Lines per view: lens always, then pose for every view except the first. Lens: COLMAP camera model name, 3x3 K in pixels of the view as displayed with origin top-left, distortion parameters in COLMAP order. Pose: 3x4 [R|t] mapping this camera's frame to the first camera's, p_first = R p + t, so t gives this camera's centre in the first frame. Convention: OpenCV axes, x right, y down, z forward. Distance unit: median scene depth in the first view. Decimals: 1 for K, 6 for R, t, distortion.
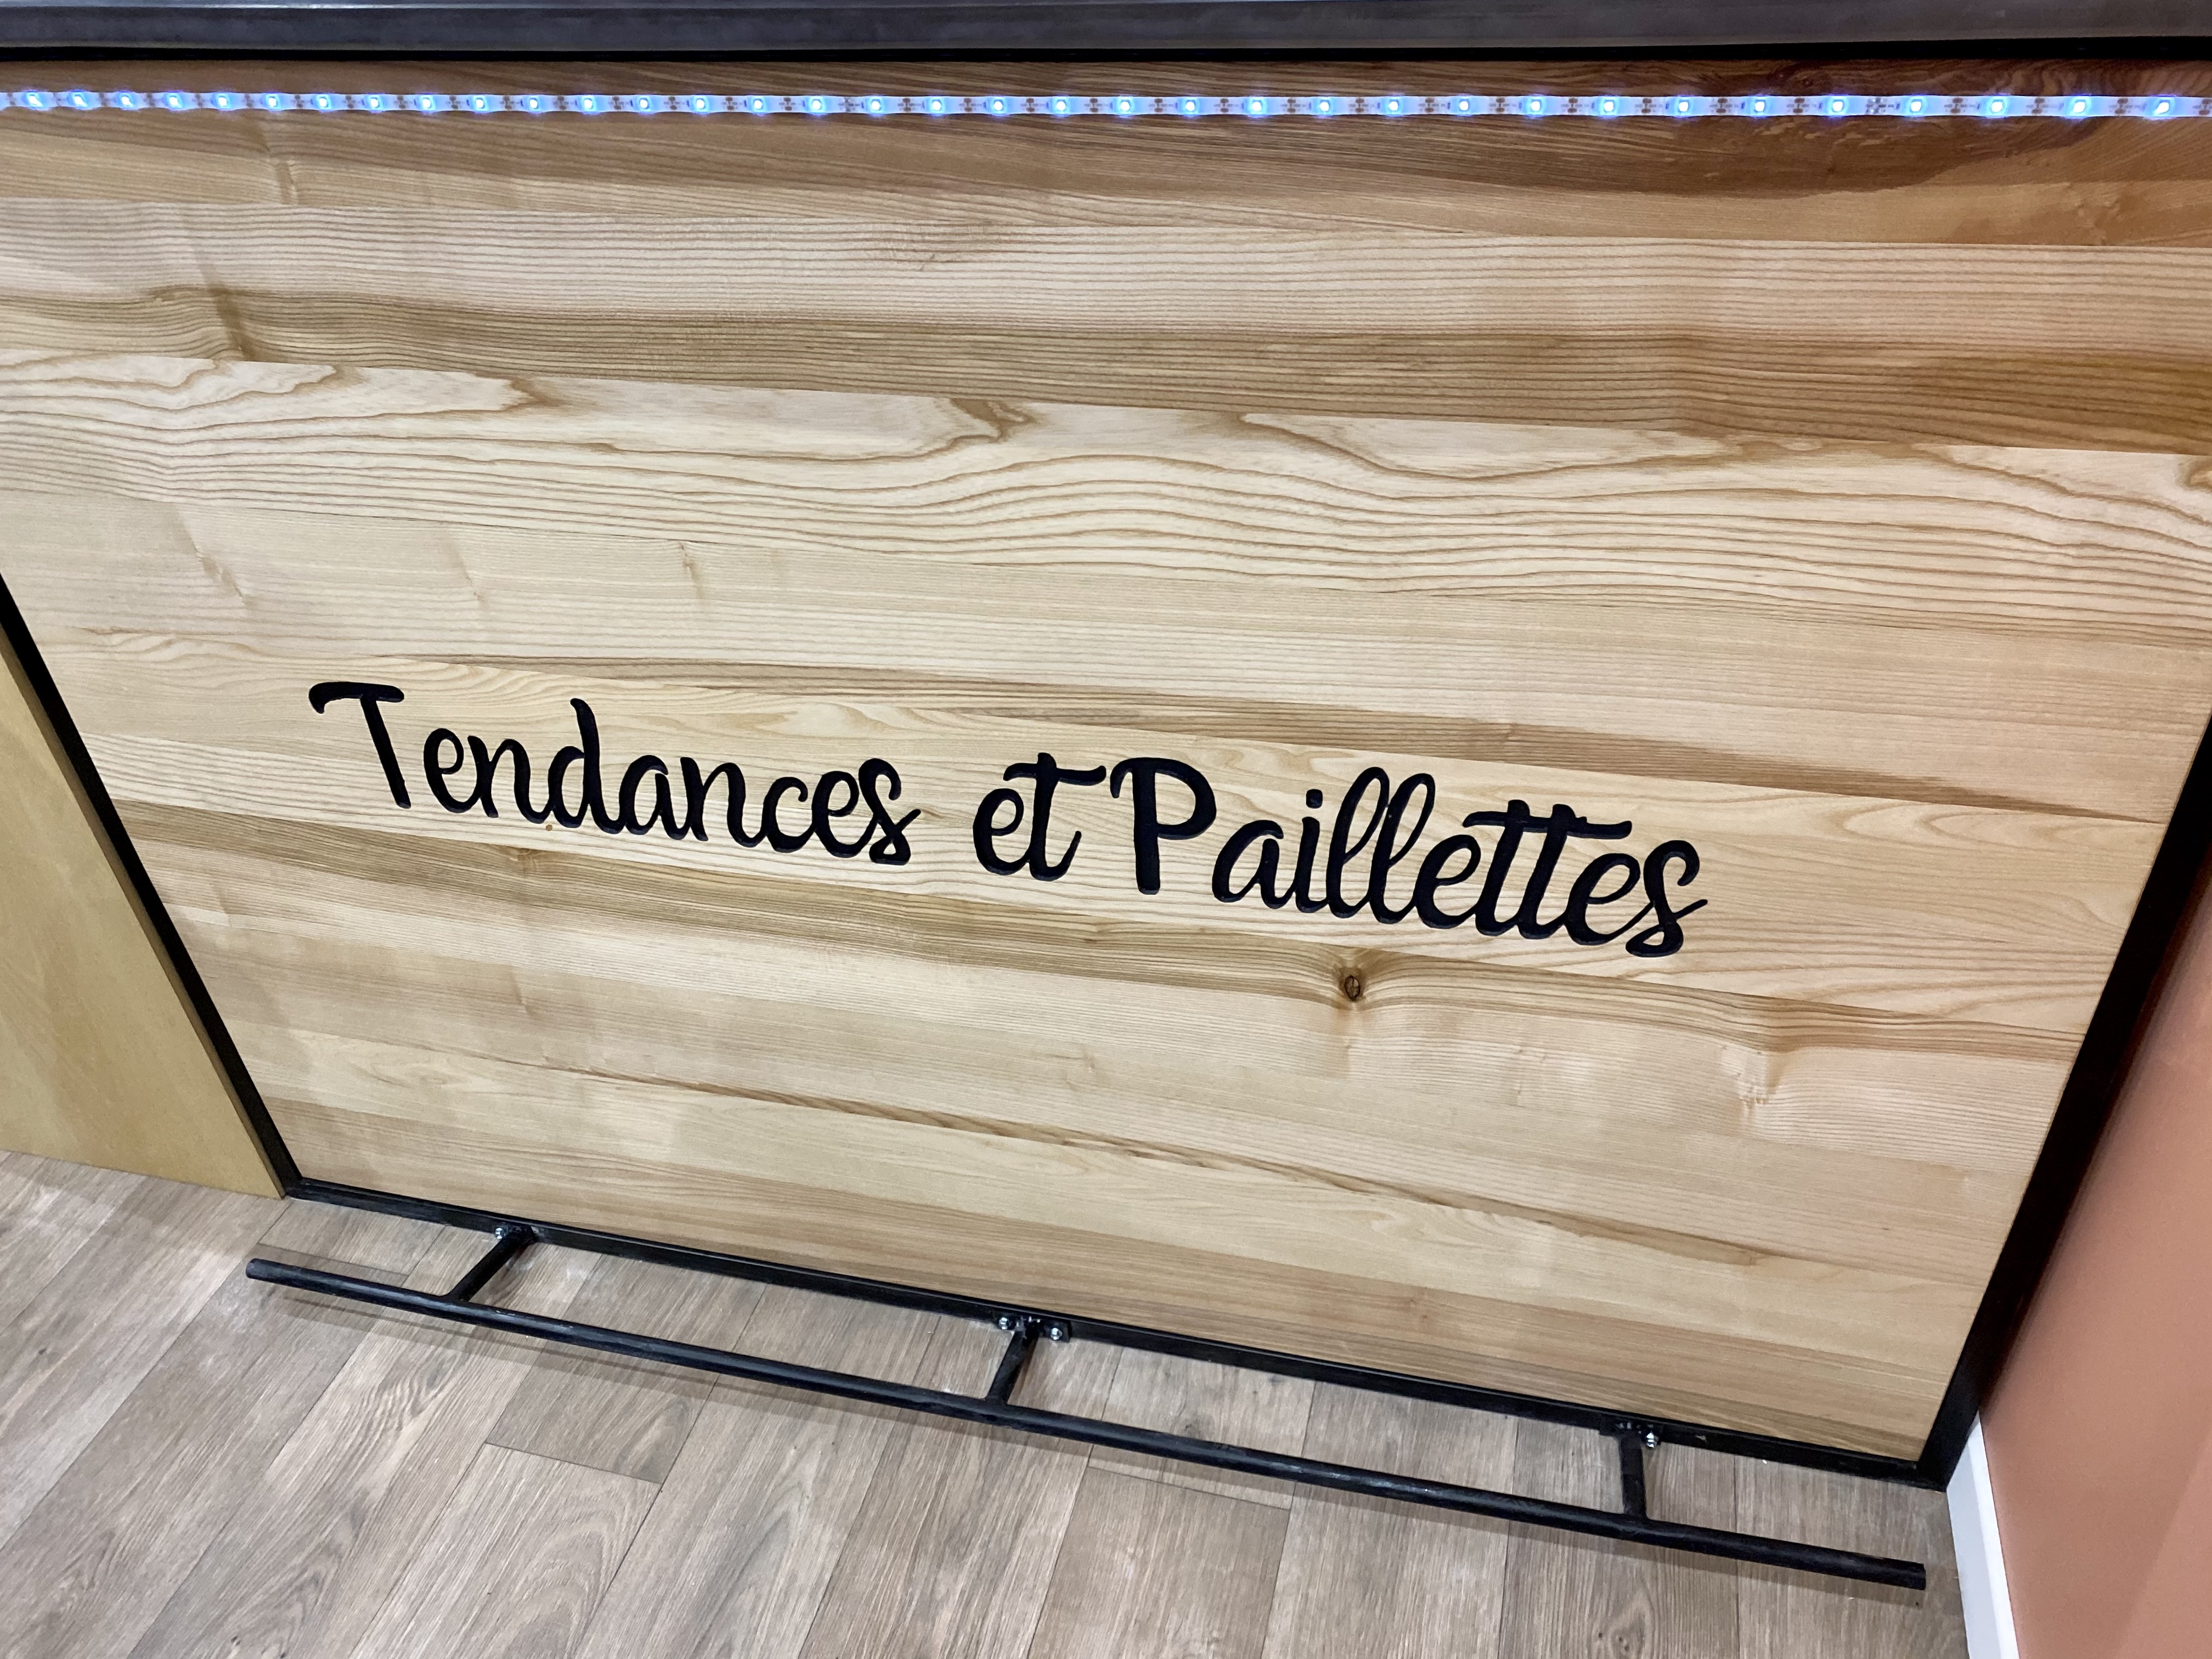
lens RADIAL K [[1653.7, 0, 1108.3], [0, 1653.7, 804.7], [0, 0, 1]] dist [0.008353, -0.015969]
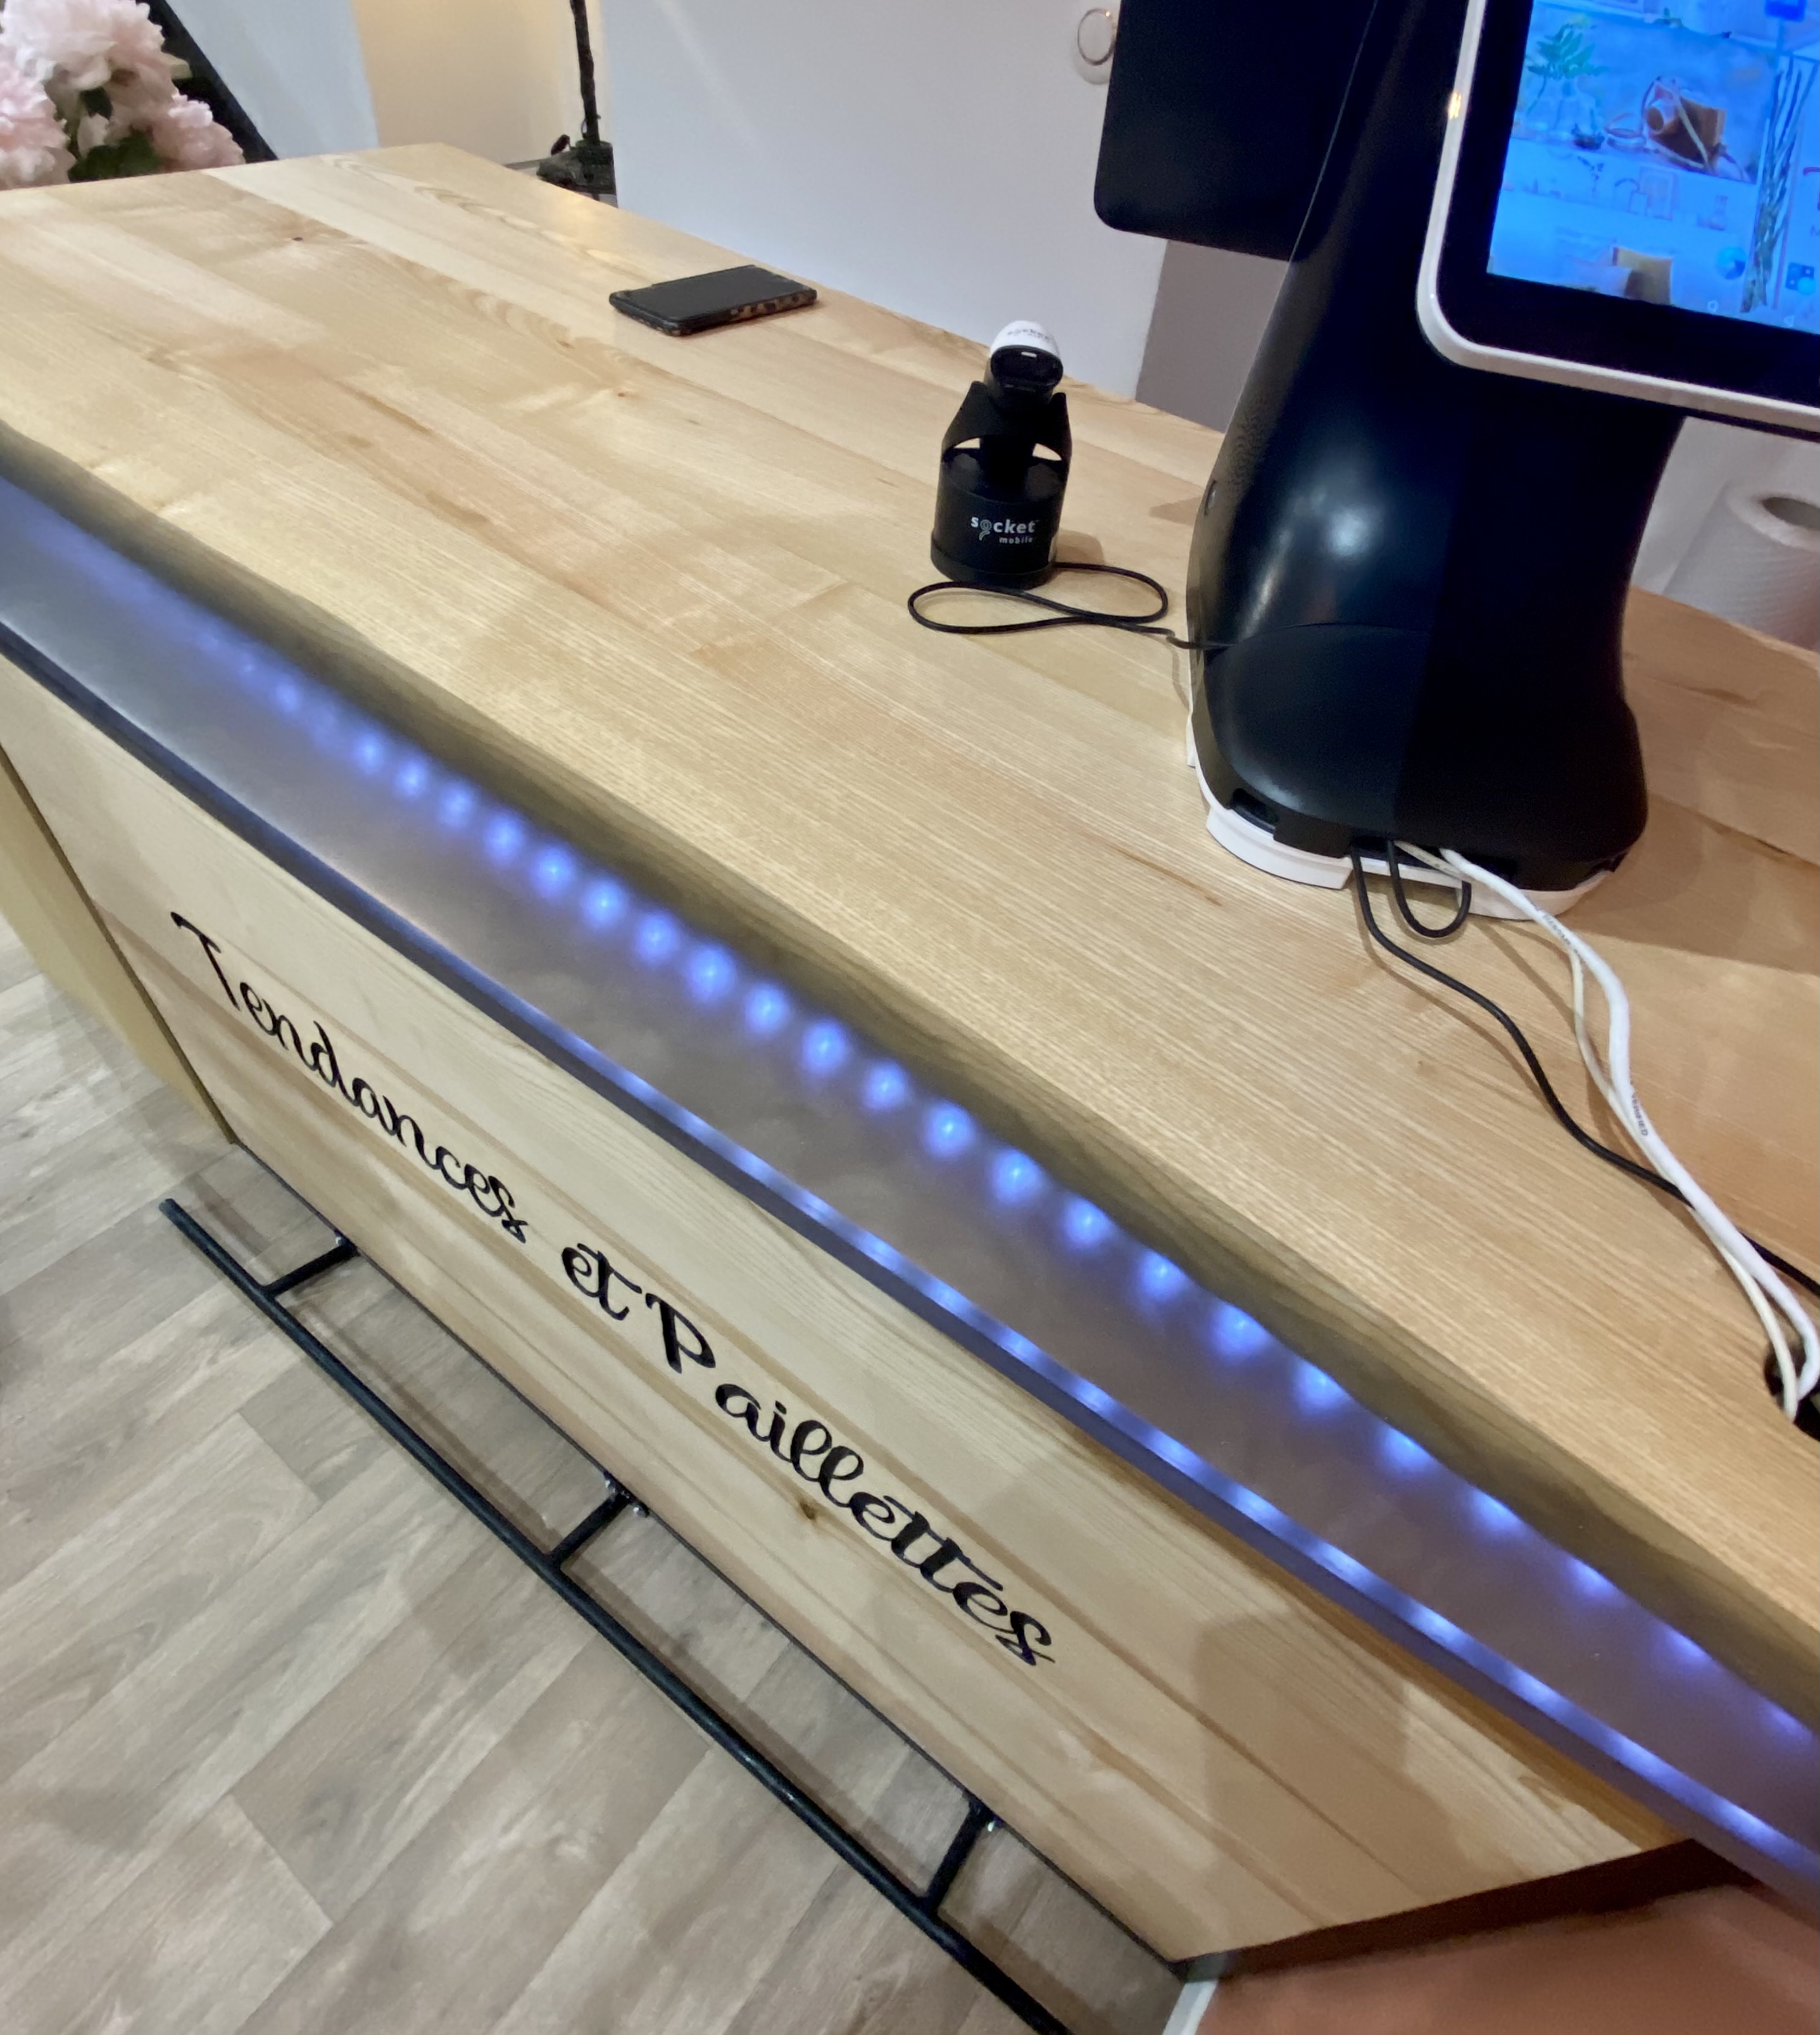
lens RADIAL K [[1114.2, 0, 993.8], [0, 1114.2, 955.5], [0, 0, 1]] dist [-0.013013, 0.000629]
pose [[0.919630, 0.374881, -0.117237, 0.213657], [-0.353807, 0.920242, 0.167259, -0.425898], [0.170589, -0.112337, 0.978918, 0.304830]]
